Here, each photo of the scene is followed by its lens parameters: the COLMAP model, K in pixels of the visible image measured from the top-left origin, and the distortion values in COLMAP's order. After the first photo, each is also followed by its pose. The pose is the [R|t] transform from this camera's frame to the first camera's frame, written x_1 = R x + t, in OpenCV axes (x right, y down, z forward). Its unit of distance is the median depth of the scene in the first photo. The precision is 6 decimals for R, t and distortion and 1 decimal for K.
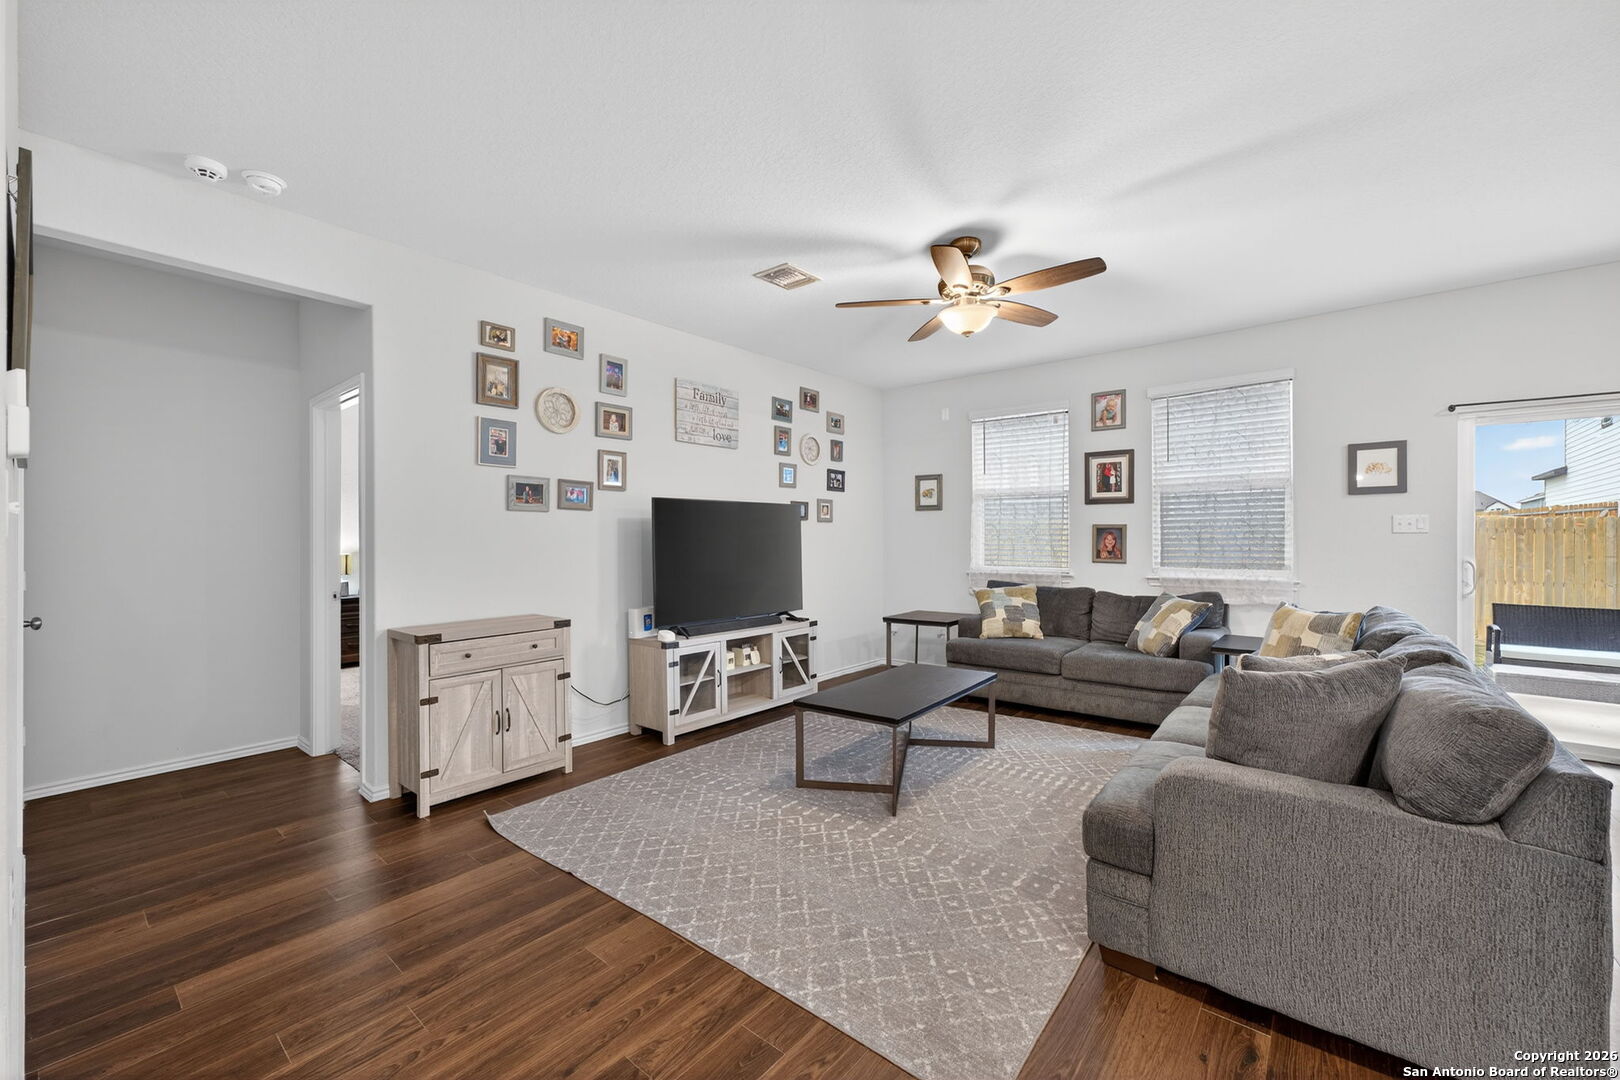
lens RADIAL K [[647.2, 0, 807.2], [0, 647.2, 533.0], [0, 0, 1]] dist [-0.001960, -0.000070]
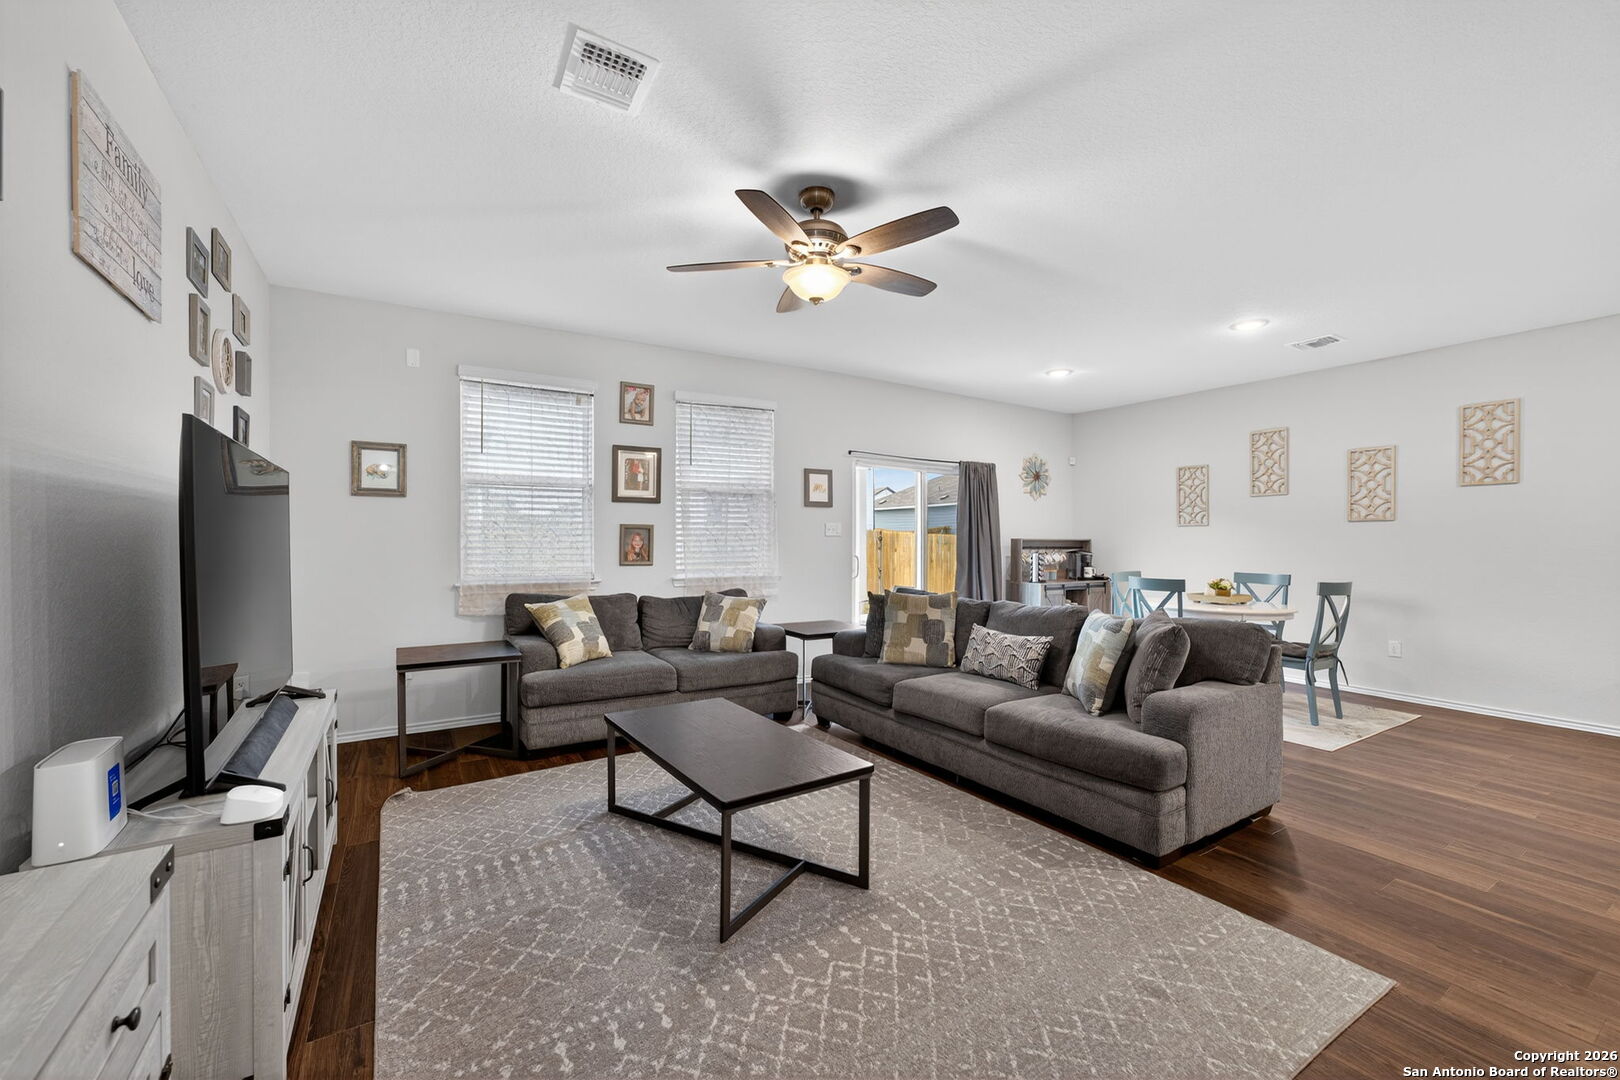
lens RADIAL K [[661.8, 0, 810.0], [0, 661.8, 540.0], [0, 0, 1]] dist [0.000256, 0.000147]
pose [[0.315893, -0.005014, 0.948781, -0.371452], [-0.007559, 0.999941, 0.007801, -0.000232], [-0.948765, -0.009636, 0.315837, 0.456235]]
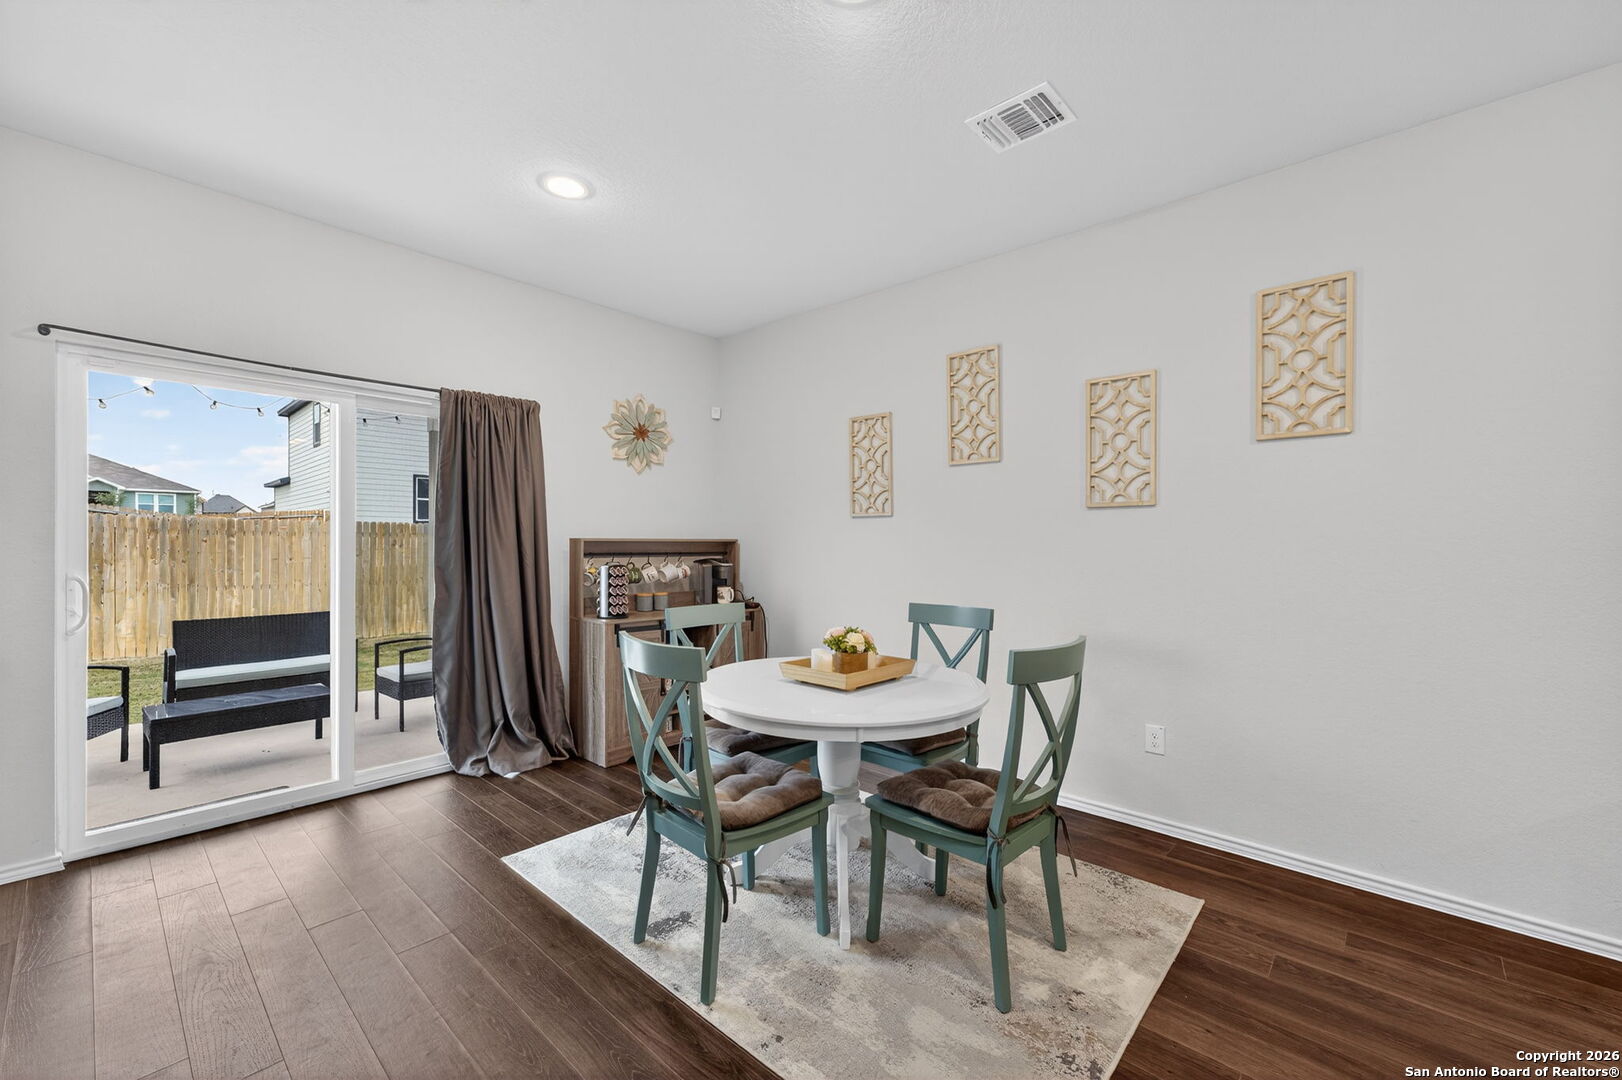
lens RADIAL K [[664.0, 0, 839.4], [0, 664.0, 547.8], [0, 0, 1]] dist [-0.000642, 0.000031]
pose [[0.016267, -0.012068, 0.999795, 0.302903], [-0.006605, 0.999904, 0.012176, 0.001207], [-0.999846, -0.006802, 0.016186, 0.187166]]
